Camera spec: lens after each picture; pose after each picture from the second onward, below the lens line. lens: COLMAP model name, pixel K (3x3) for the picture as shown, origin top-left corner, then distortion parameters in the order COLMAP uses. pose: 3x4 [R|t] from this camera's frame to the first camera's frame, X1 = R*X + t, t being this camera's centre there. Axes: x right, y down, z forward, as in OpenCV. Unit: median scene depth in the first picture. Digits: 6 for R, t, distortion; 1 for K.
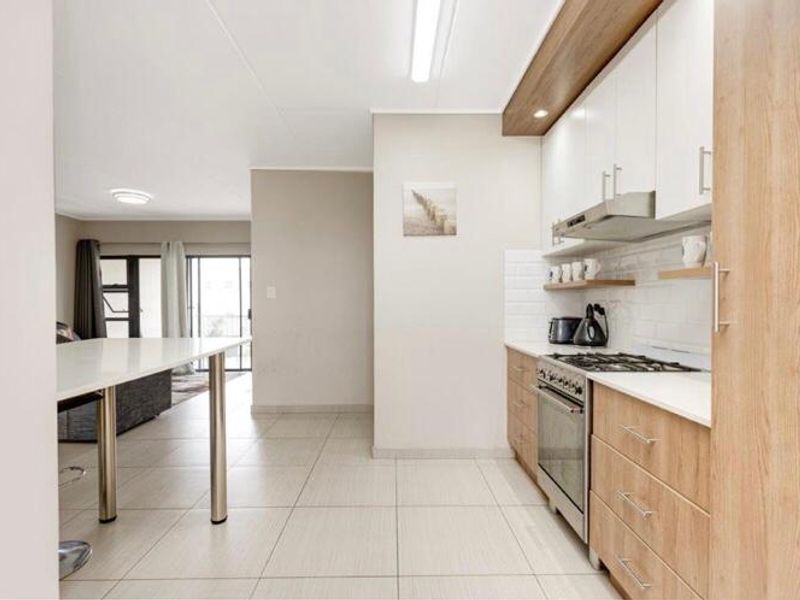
lens RADIAL K [[404.8, 0, 397.8], [0, 404.8, 301.5], [0, 0, 1]] dist [0.008576, -0.003002]
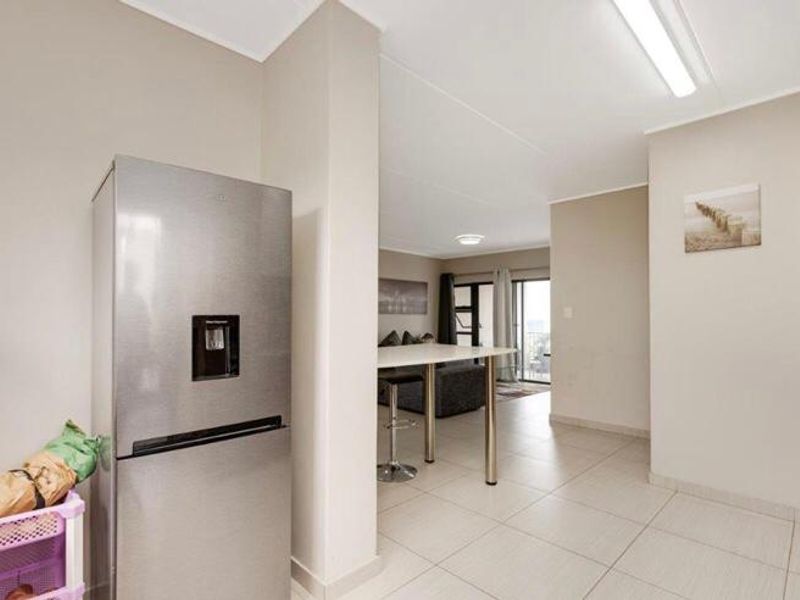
lens RADIAL K [[404.8, 0, 392.8], [0, 404.8, 302.1], [0, 0, 1]] dist [0.008576, -0.003002]
pose [[0.684859, -0.022153, -0.728339, 0.110252], [-0.008400, 0.999231, -0.038292, -0.003442], [0.728627, 0.032343, 0.684146, -0.060197]]
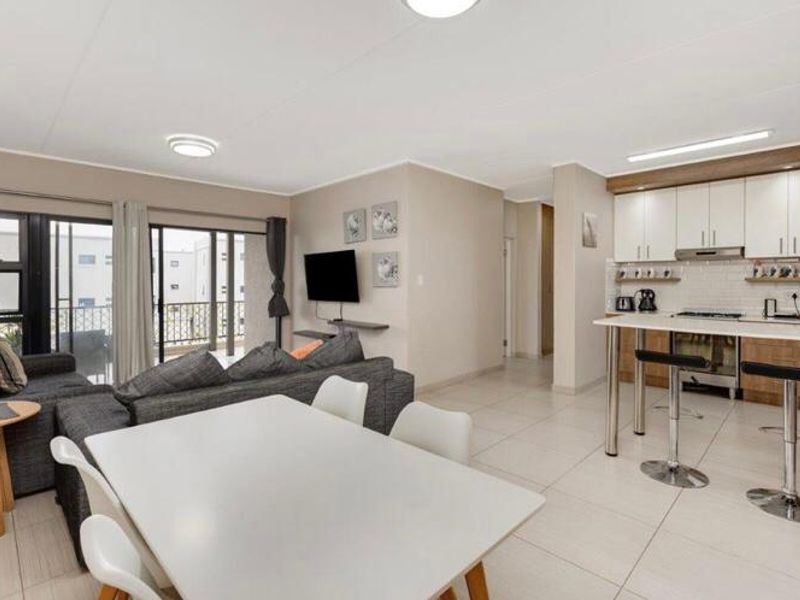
lens RADIAL K [[404.8, 0, 395.7], [0, 404.8, 294.0], [0, 0, 1]] dist [0.008576, -0.003002]
pose [[0.704508, -0.024043, 0.709289, -0.838185], [0.001022, 0.999459, 0.032863, -0.015169], [-0.709696, -0.022428, 0.704151, 0.218144]]
